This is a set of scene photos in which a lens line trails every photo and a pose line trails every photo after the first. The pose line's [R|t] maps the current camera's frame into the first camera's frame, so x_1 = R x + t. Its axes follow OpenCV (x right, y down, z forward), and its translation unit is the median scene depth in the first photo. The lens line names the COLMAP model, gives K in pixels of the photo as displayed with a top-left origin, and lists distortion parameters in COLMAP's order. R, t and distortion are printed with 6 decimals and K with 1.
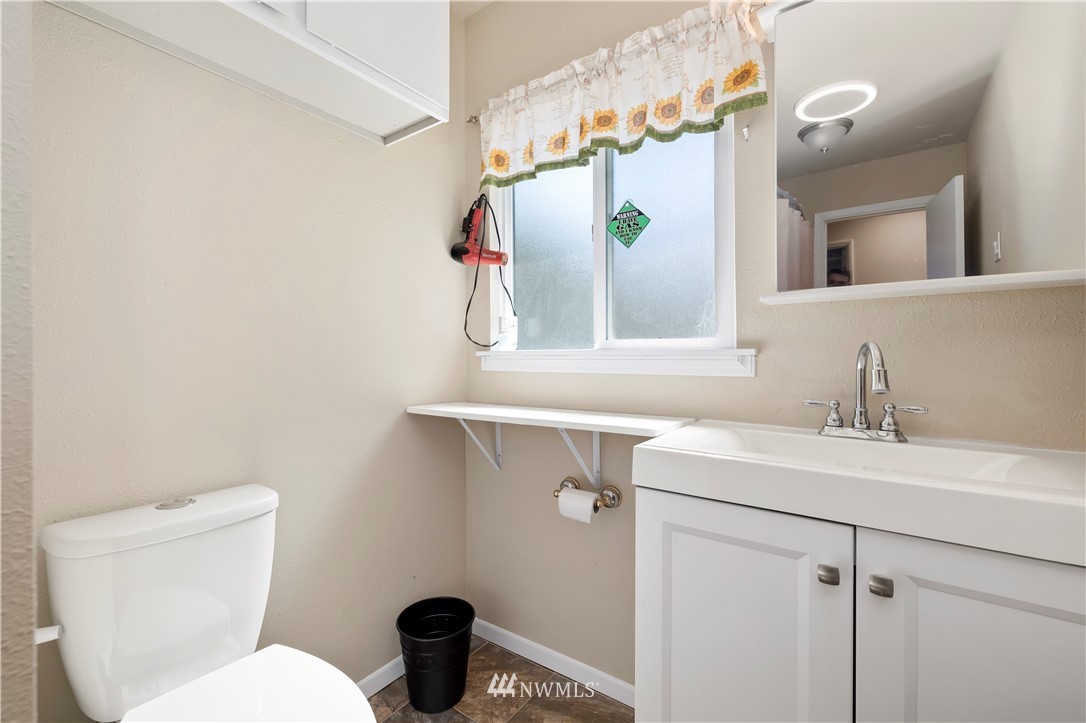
lens RADIAL K [[447.8, 0, 542.6], [0, 447.8, 358.9], [0, 0, 1]] dist [-0.016109, -0.000011]
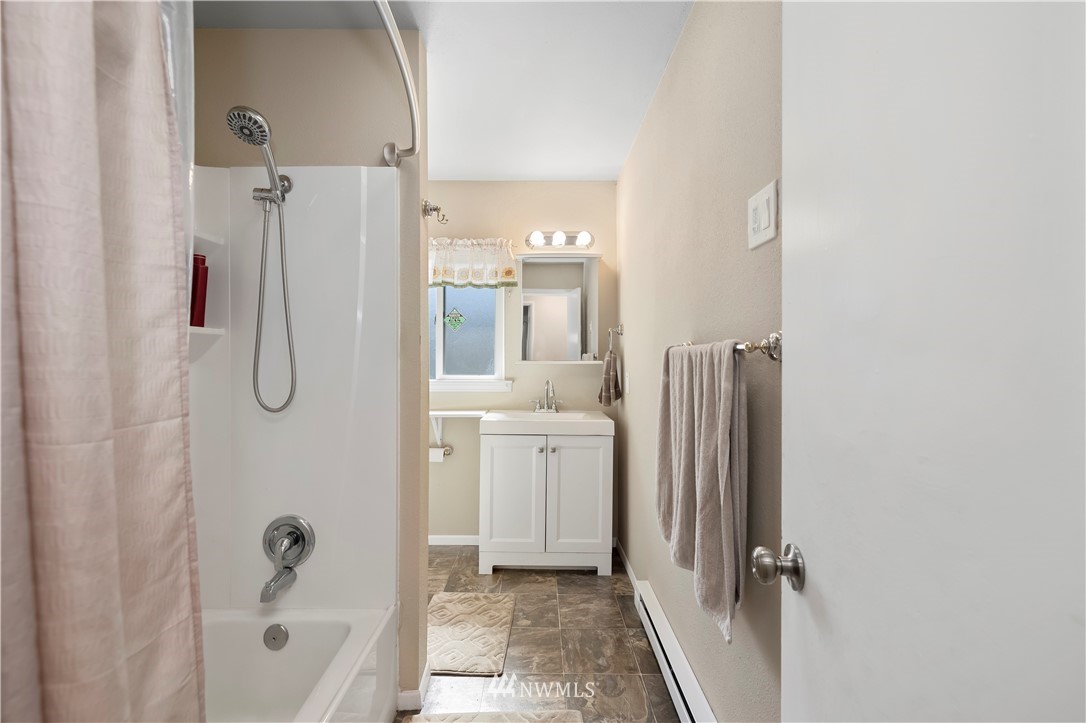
lens RADIAL K [[463.7, 0, 532.7], [0, 463.7, 363.0], [0, 0, 1]] dist [-0.000454, 0.000139]
pose [[0.810197, 0.002130, 0.586154, -0.962943], [-0.003049, 0.999995, 0.000581, -0.124050], [-0.586150, -0.002258, 0.810199, -1.194133]]
